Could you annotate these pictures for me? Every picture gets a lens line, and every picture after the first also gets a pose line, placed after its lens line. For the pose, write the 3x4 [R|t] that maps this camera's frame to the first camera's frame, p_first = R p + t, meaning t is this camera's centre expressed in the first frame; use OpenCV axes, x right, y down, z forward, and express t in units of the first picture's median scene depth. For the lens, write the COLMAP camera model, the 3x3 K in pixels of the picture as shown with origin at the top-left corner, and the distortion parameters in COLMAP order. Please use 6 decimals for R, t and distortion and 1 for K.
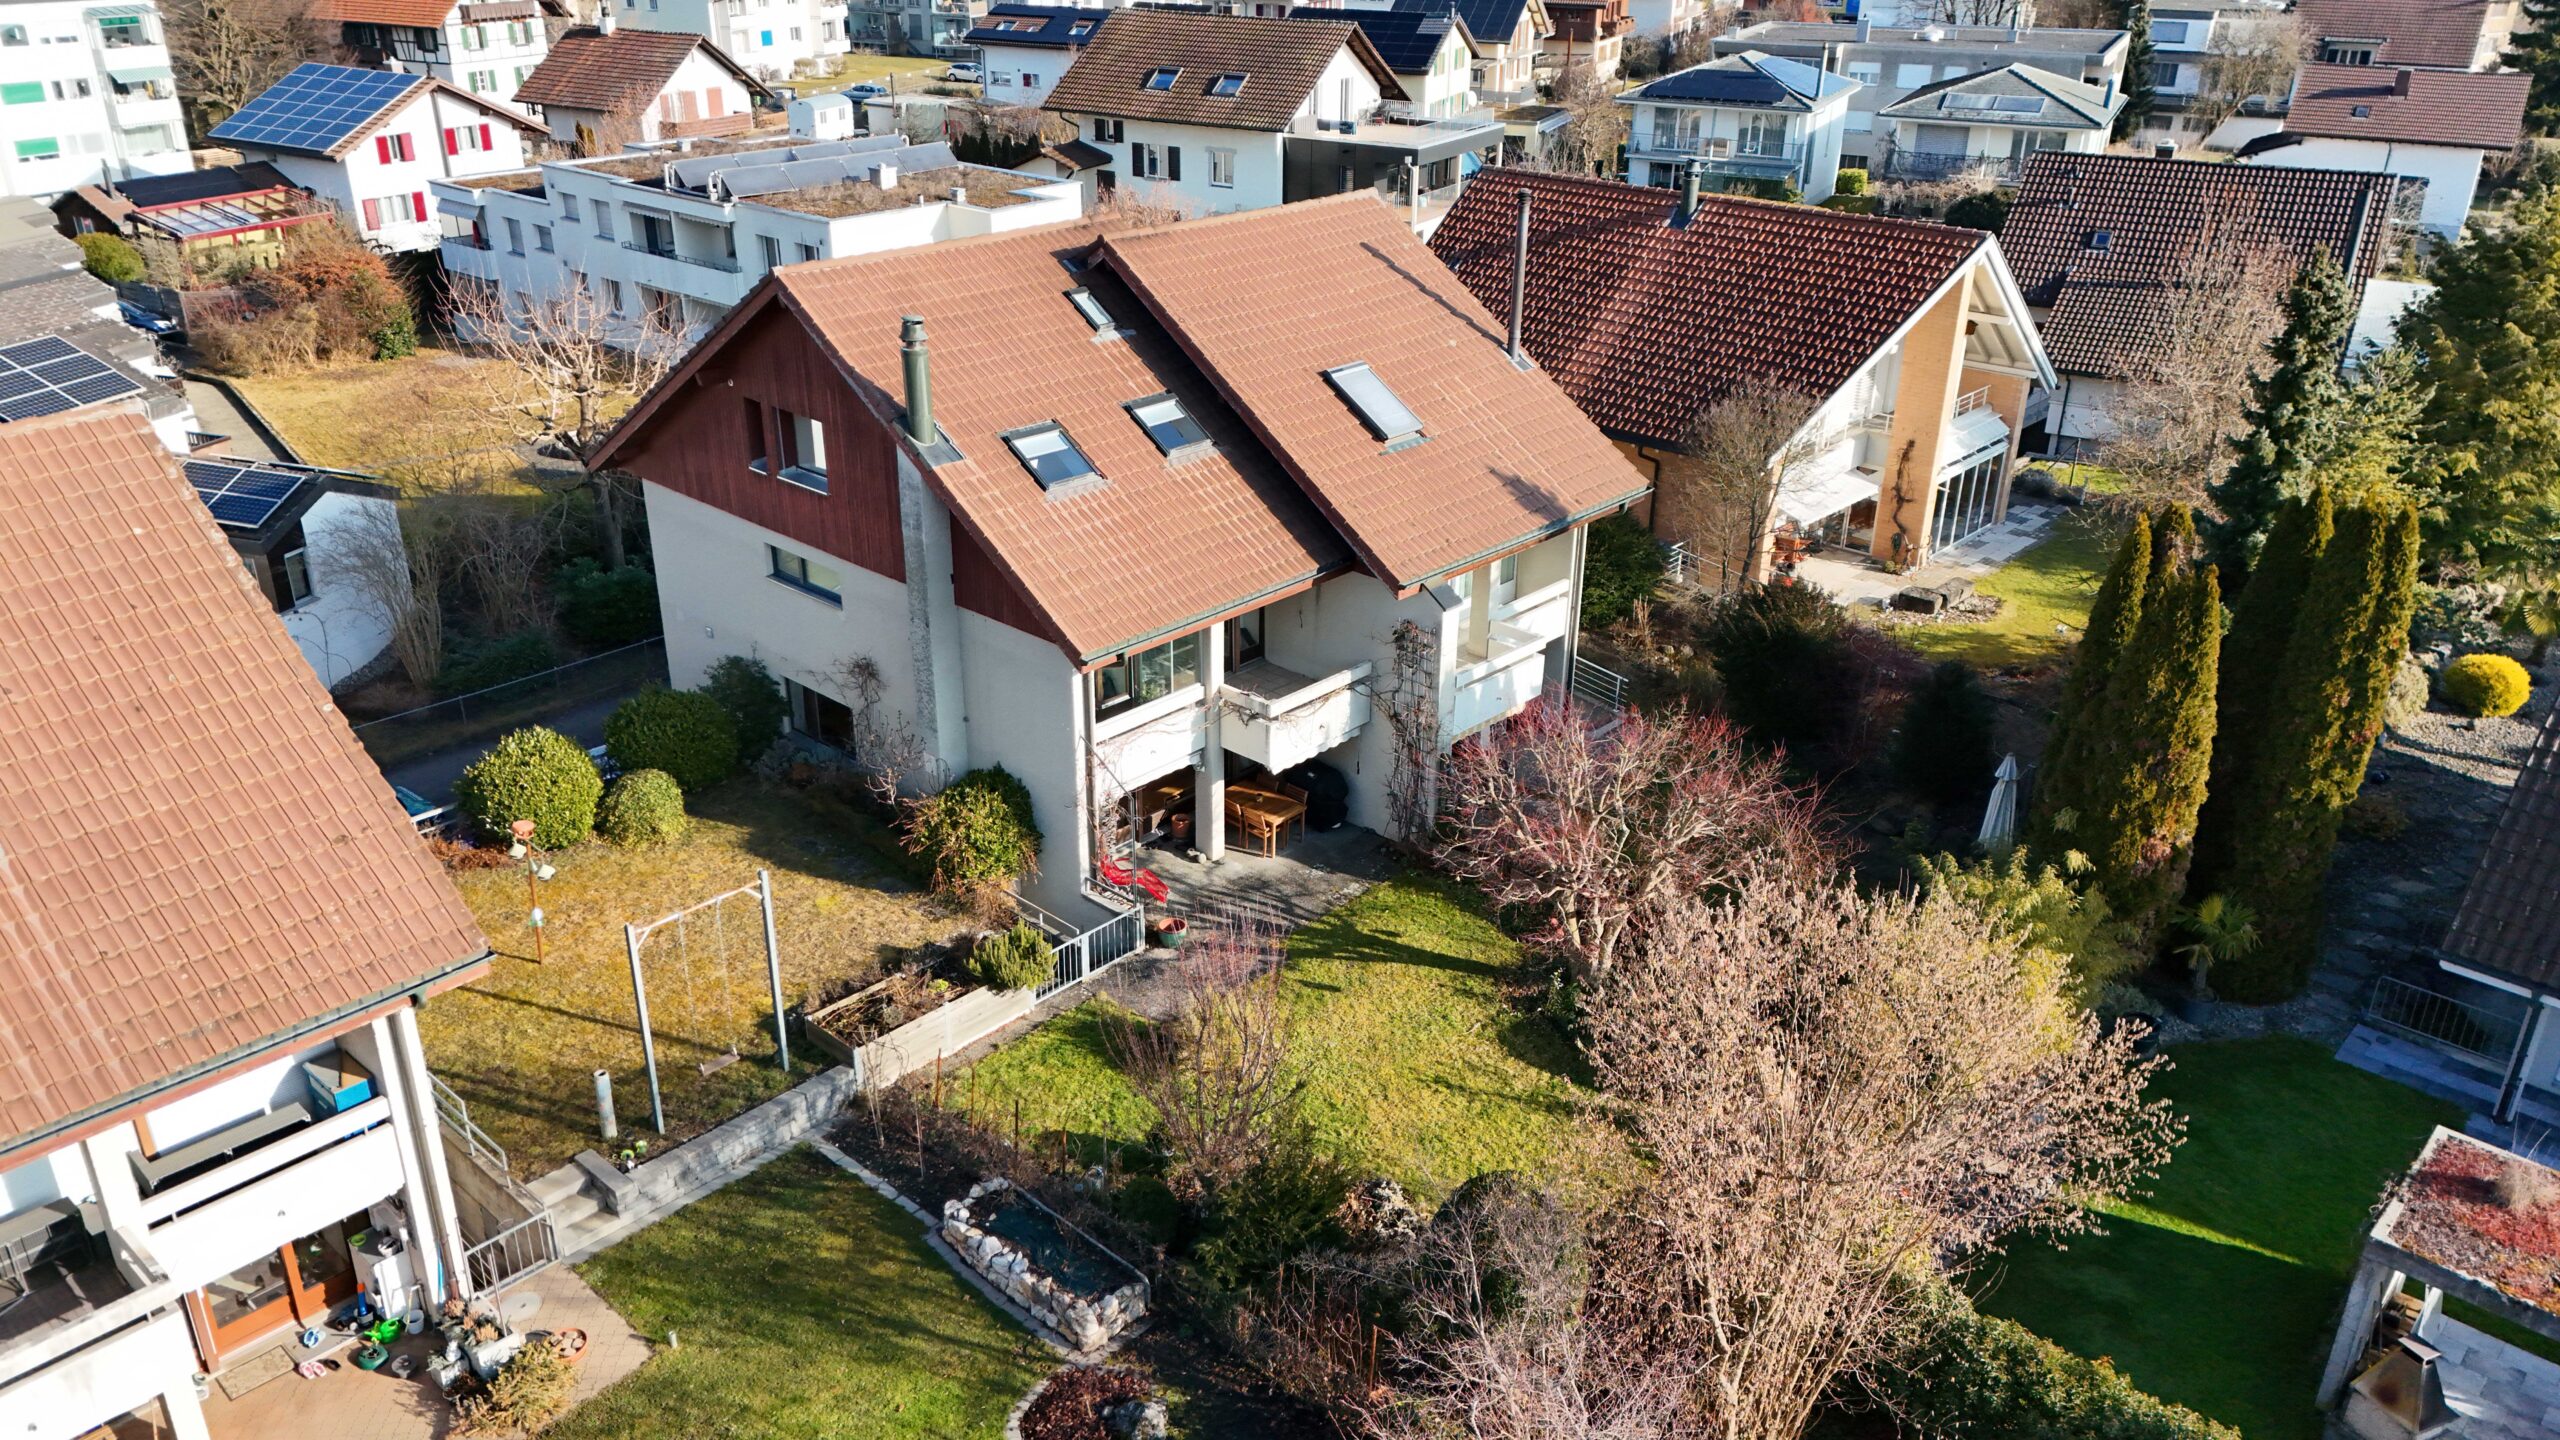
lens RADIAL K [[1843.7, 0, 1270.8], [0, 1843.7, 724.6], [0, 0, 1]] dist [0.076012, -0.046020]
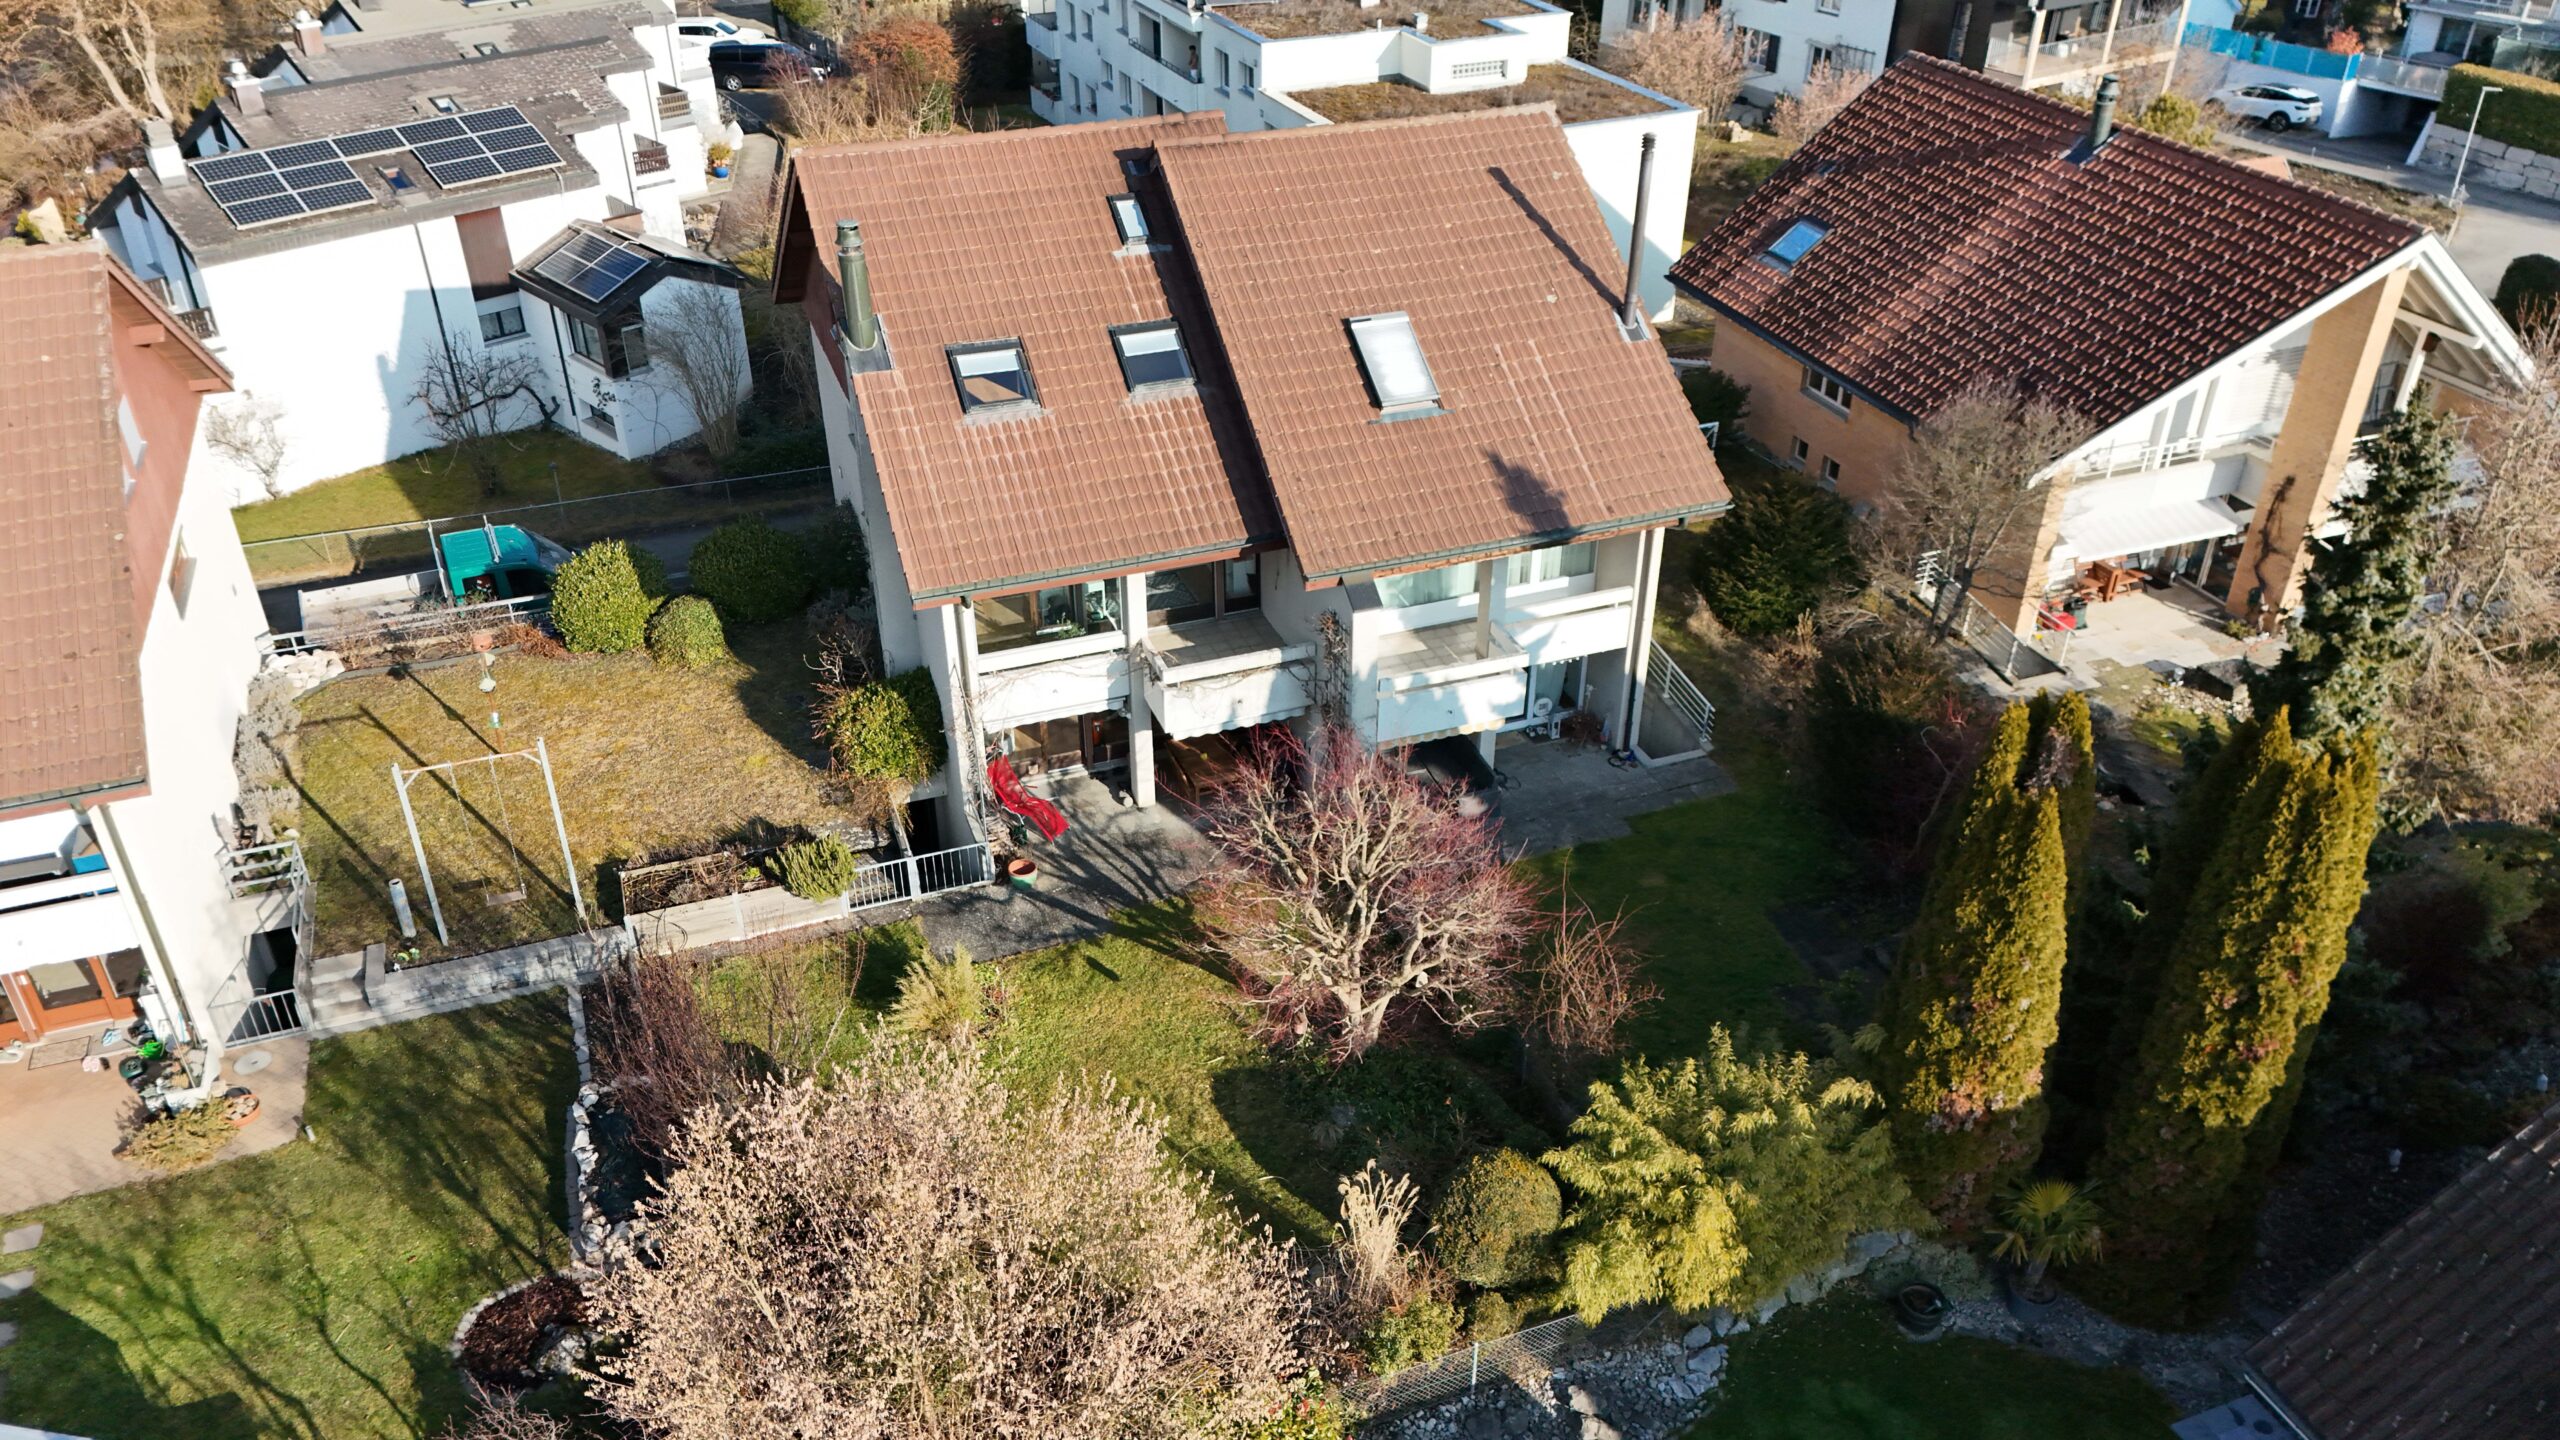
lens RADIAL K [[1843.7, 0, 1270.8], [0, 1843.7, 724.6], [0, 0, 1]] dist [0.076012, -0.046020]
pose [[0.898472, 0.229675, -0.374161, 0.404473], [-0.183047, 0.970608, 0.156248, -0.140071], [0.399050, -0.071895, 0.914106, 0.142285]]
